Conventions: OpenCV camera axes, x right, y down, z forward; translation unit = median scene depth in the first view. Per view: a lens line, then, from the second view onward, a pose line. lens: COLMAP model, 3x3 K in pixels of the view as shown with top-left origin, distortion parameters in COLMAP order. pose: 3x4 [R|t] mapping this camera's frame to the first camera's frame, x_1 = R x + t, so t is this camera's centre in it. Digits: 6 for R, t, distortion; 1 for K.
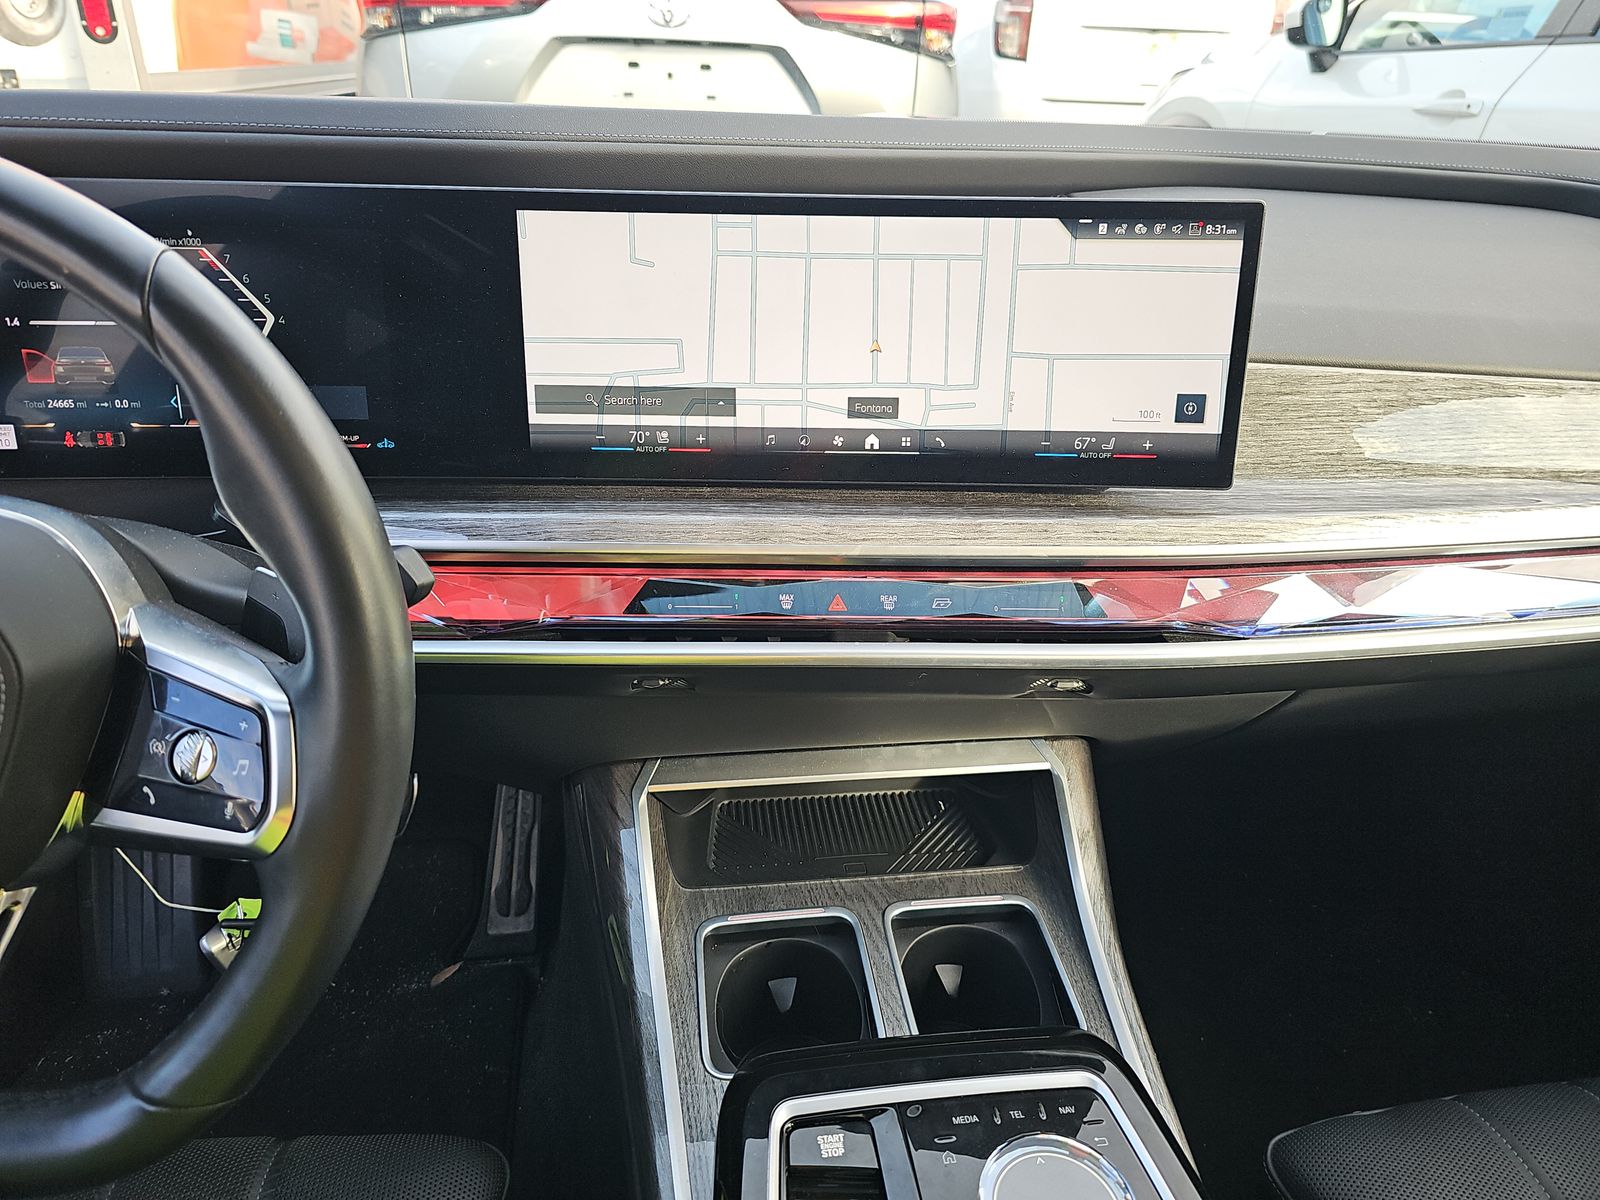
lens RADIAL K [[1042.9, 0, 743.2], [0, 1042.9, 574.3], [0, 0, 1]] dist [0.038886, -0.032784]
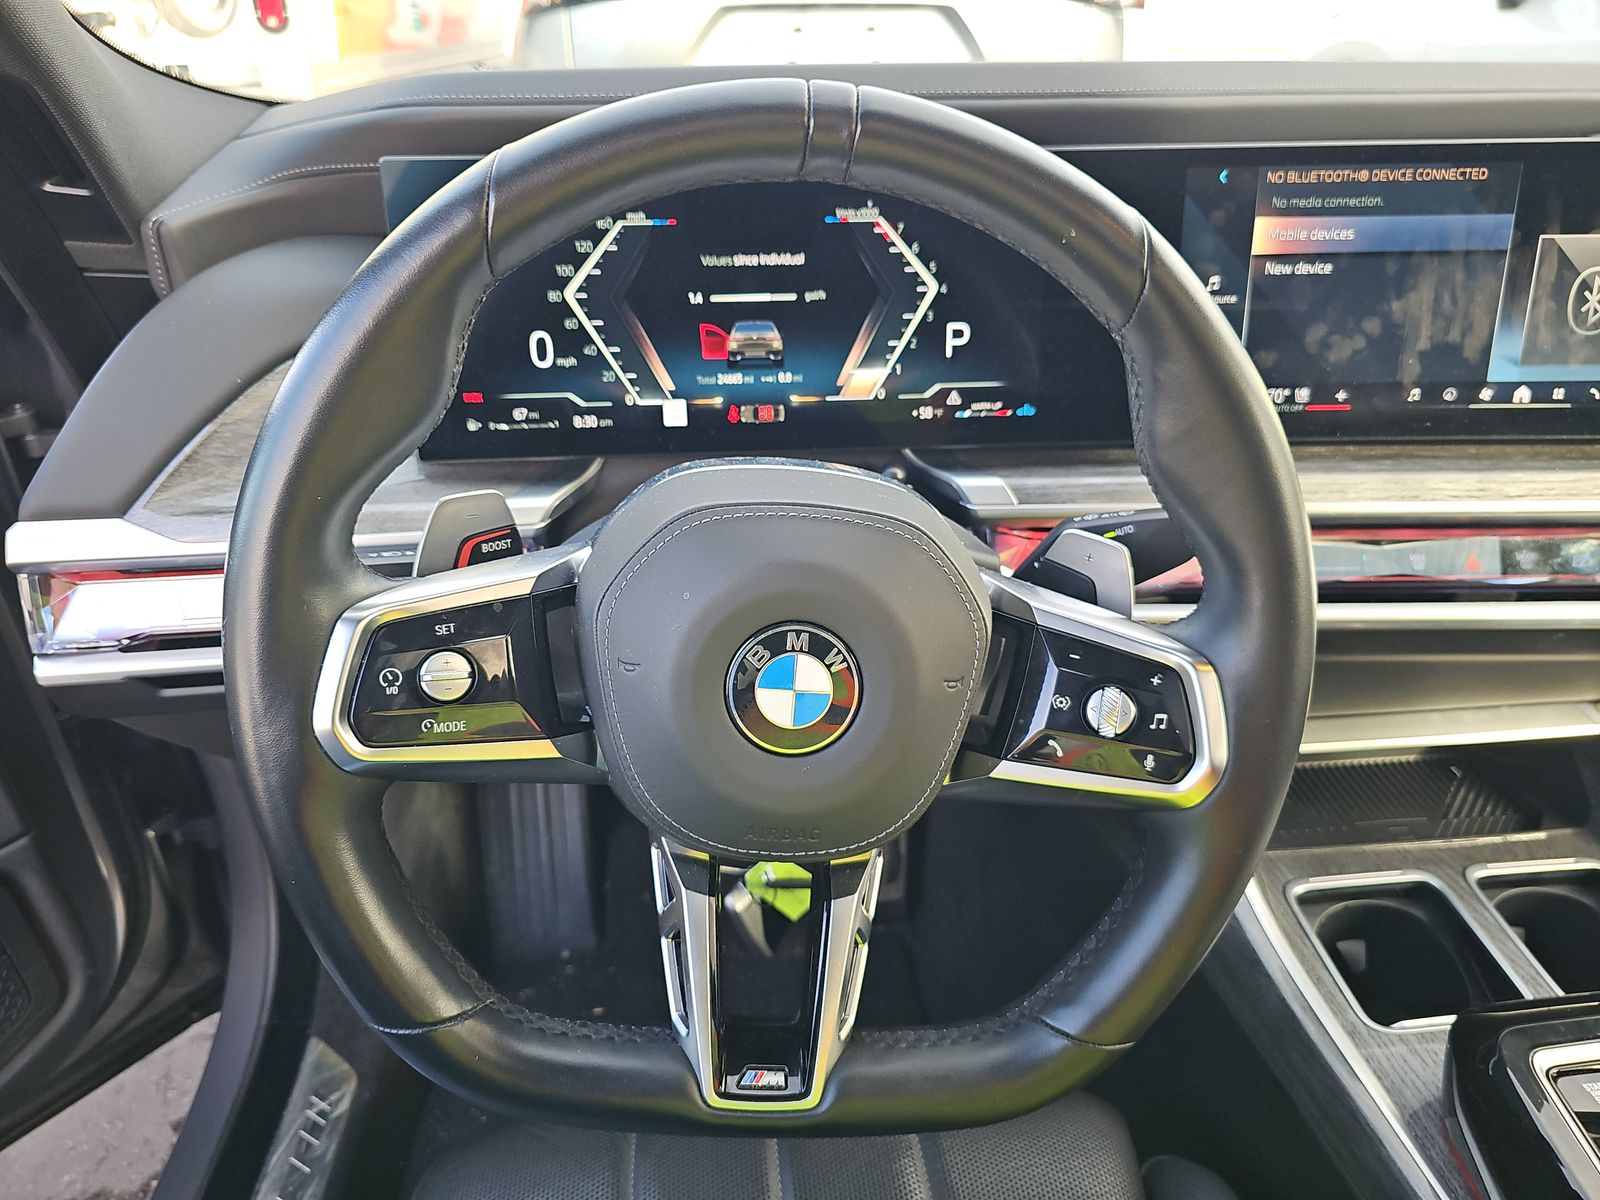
lens RADIAL K [[1042.9, 0, 804.8], [0, 1042.9, 610.0], [0, 0, 1]] dist [0.038886, -0.032784]
pose [[0.998292, -0.012938, -0.056965, -0.513125], [0.015873, 0.998553, 0.051376, 0.011617], [0.056218, -0.052192, 0.997053, -0.022514]]
